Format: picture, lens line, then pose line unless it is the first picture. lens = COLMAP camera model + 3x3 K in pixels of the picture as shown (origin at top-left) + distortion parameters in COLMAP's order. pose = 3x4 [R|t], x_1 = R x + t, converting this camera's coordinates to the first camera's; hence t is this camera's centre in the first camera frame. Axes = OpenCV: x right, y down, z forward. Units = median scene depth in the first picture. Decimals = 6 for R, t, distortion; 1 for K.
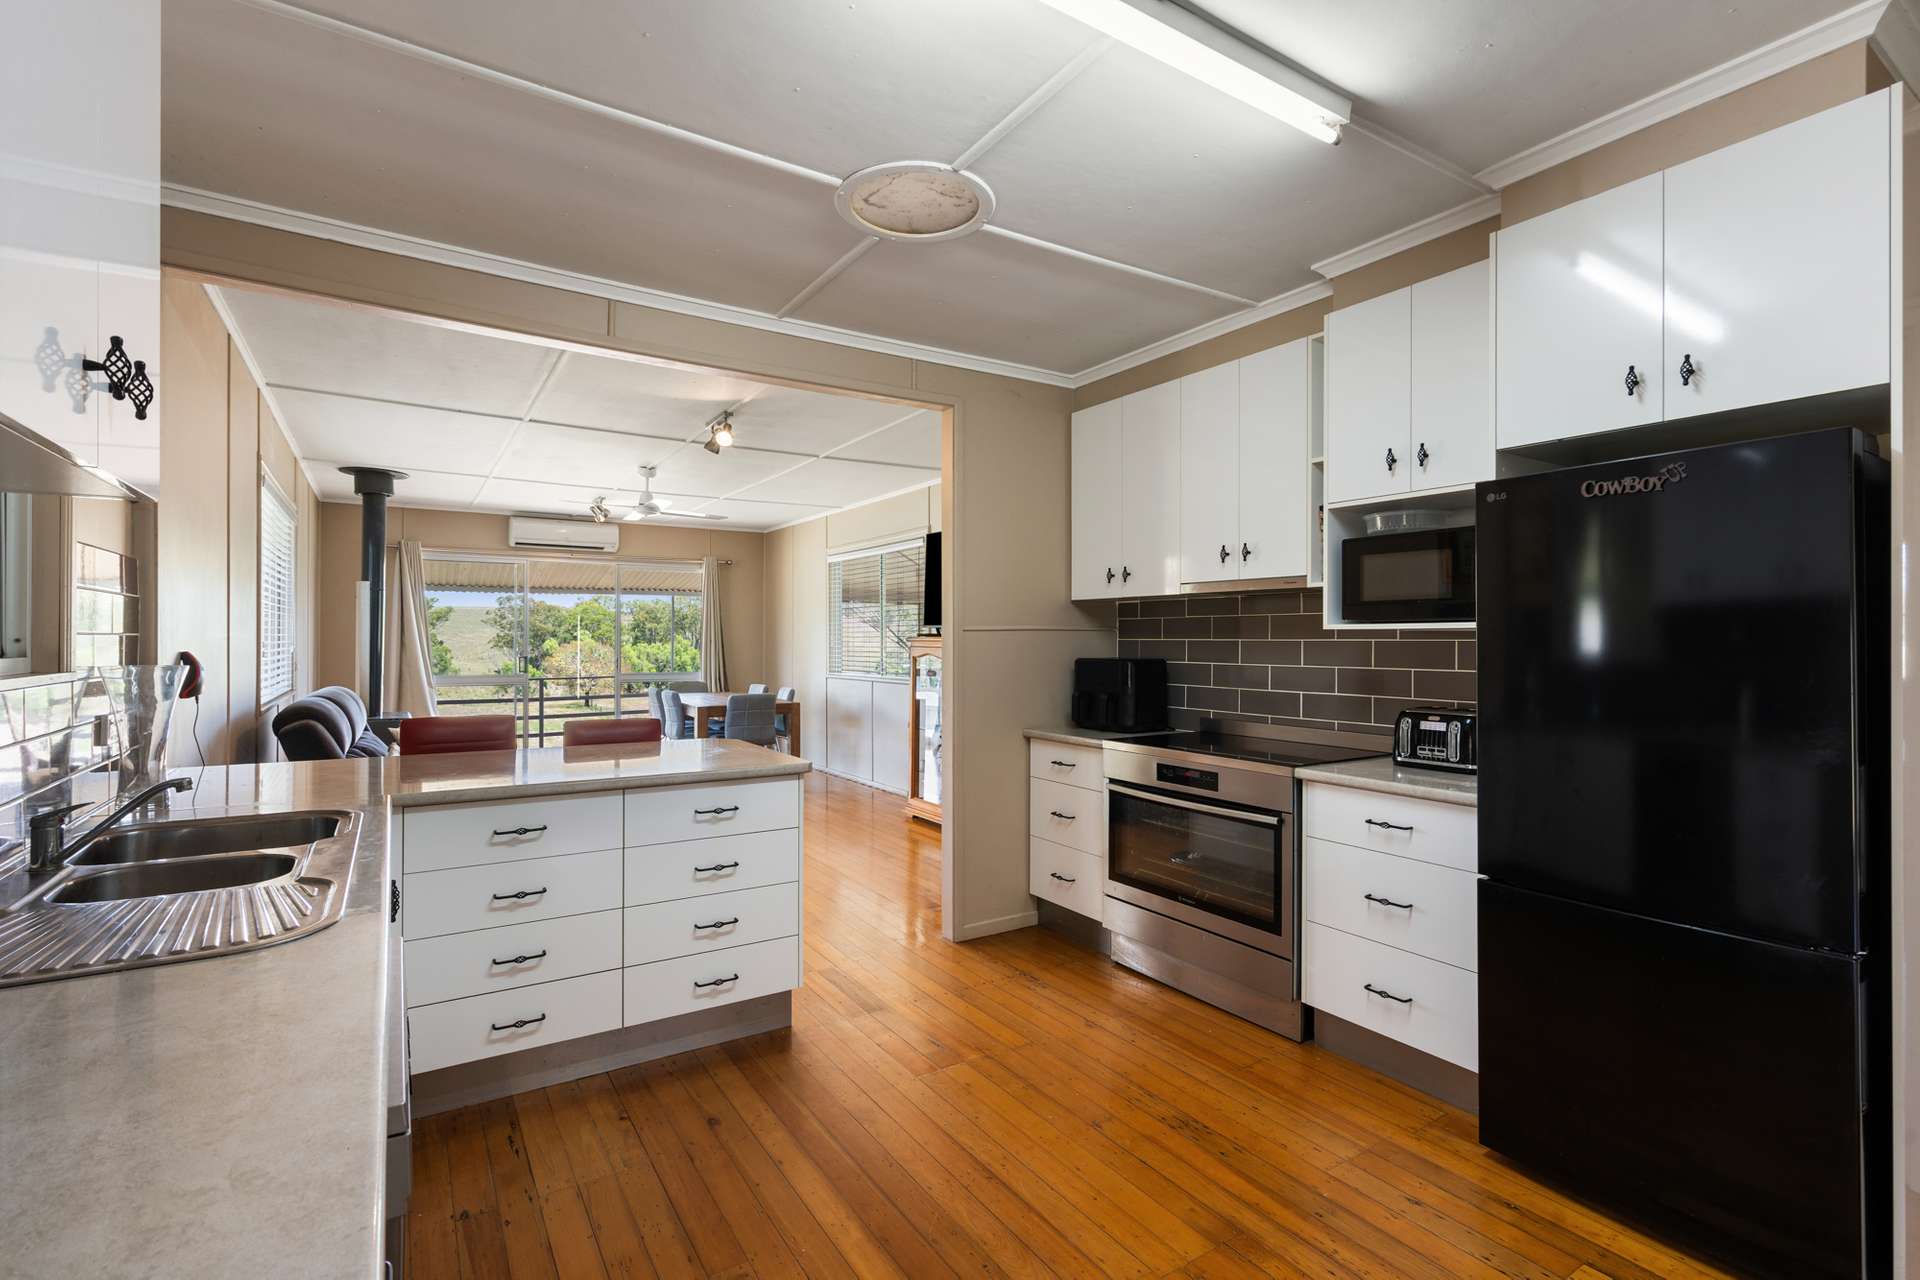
lens RADIAL K [[877.3, 0, 952.2], [0, 877.3, 635.1], [0, 0, 1]] dist [-0.015518, 0.001063]
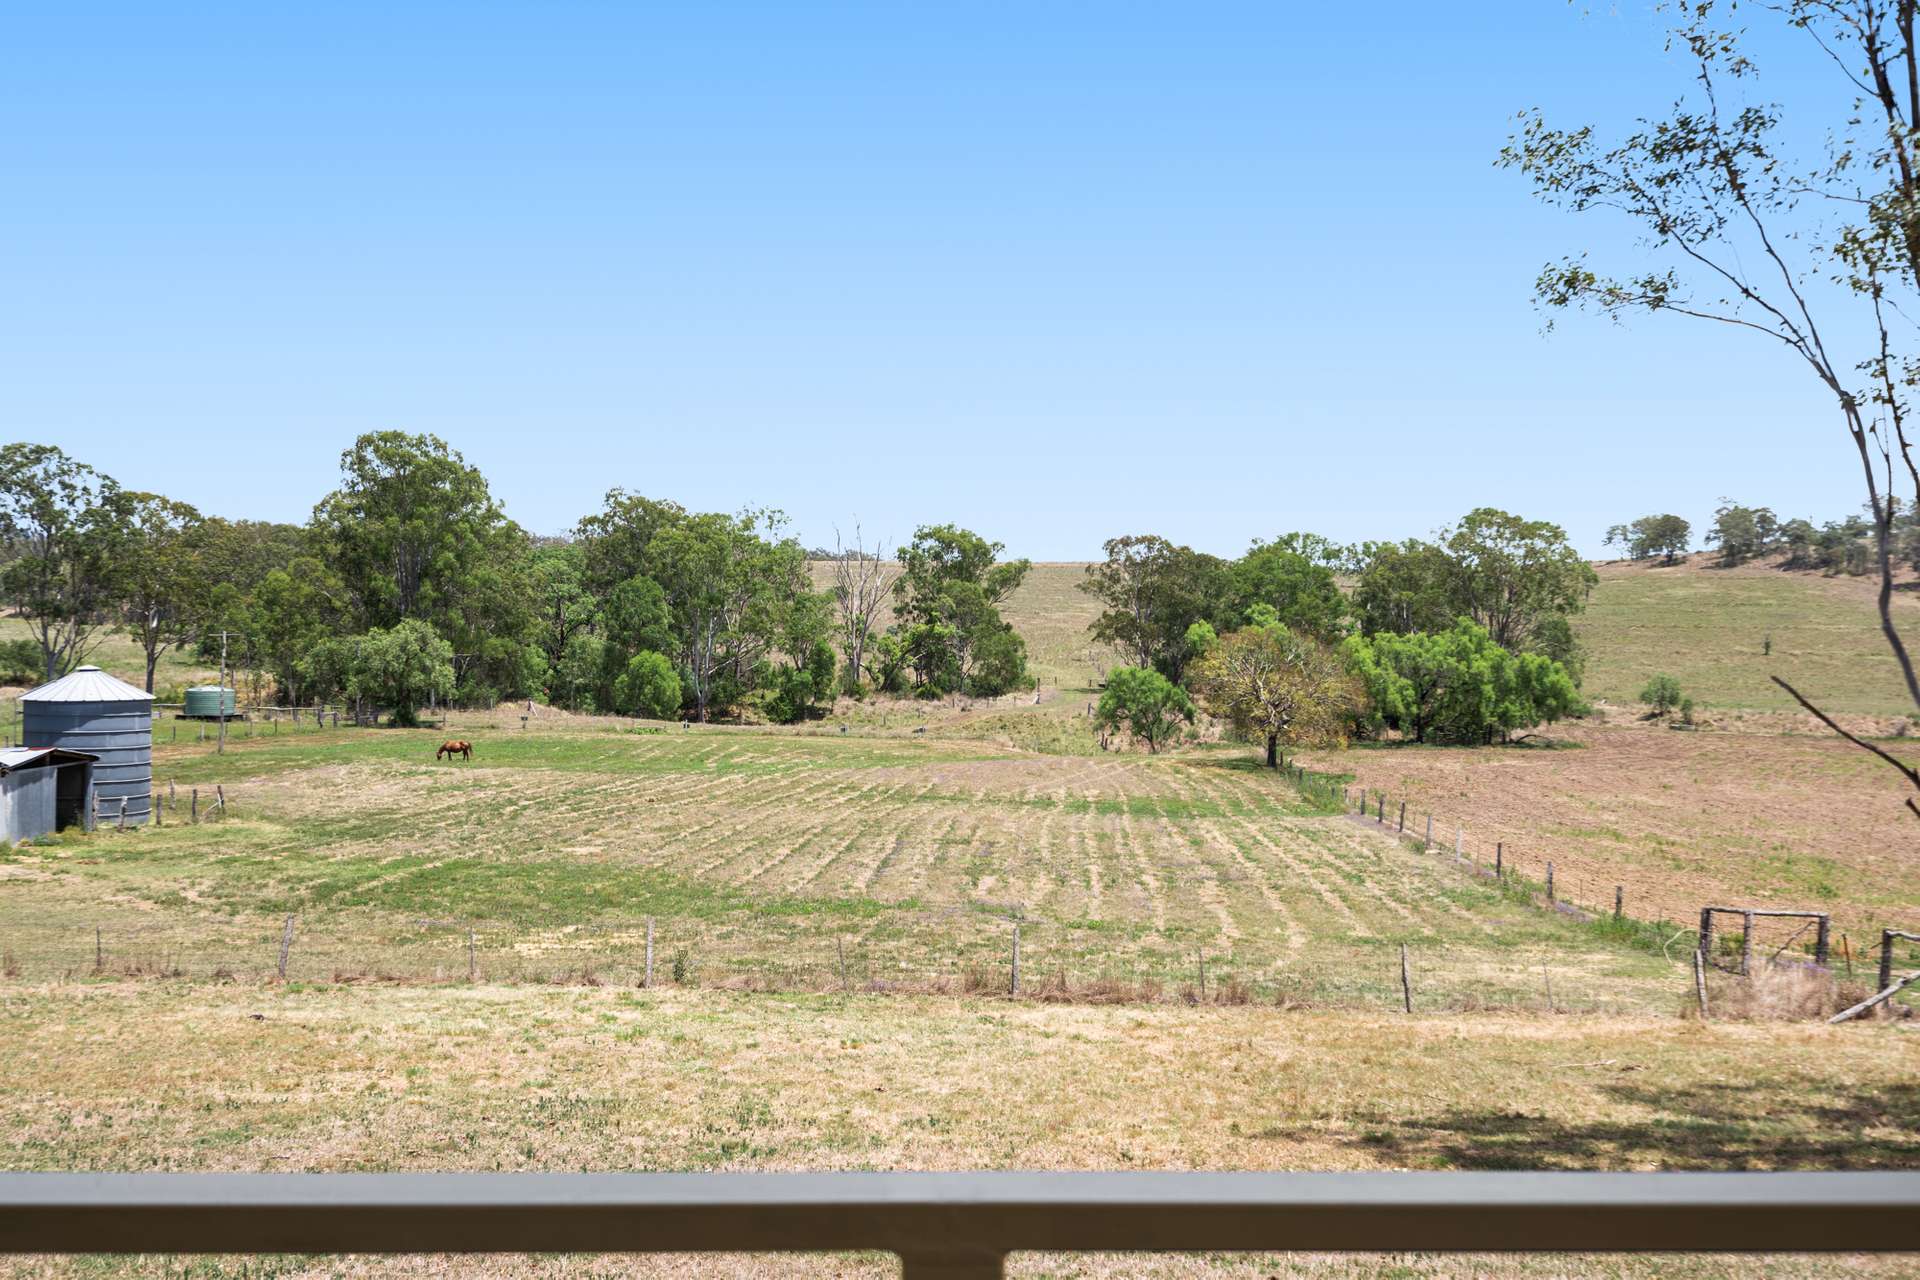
lens RADIAL K [[1854.4, 0, 955.7], [0, 1854.4, 643.2], [0, 0, 1]] dist [0.040896, 0.000000]
pose [[0.845782, 0.012863, -0.533374, -0.304326], [-0.005705, 0.999870, 0.015066, 0.020799], [0.533498, -0.009699, 0.845745, 0.704859]]
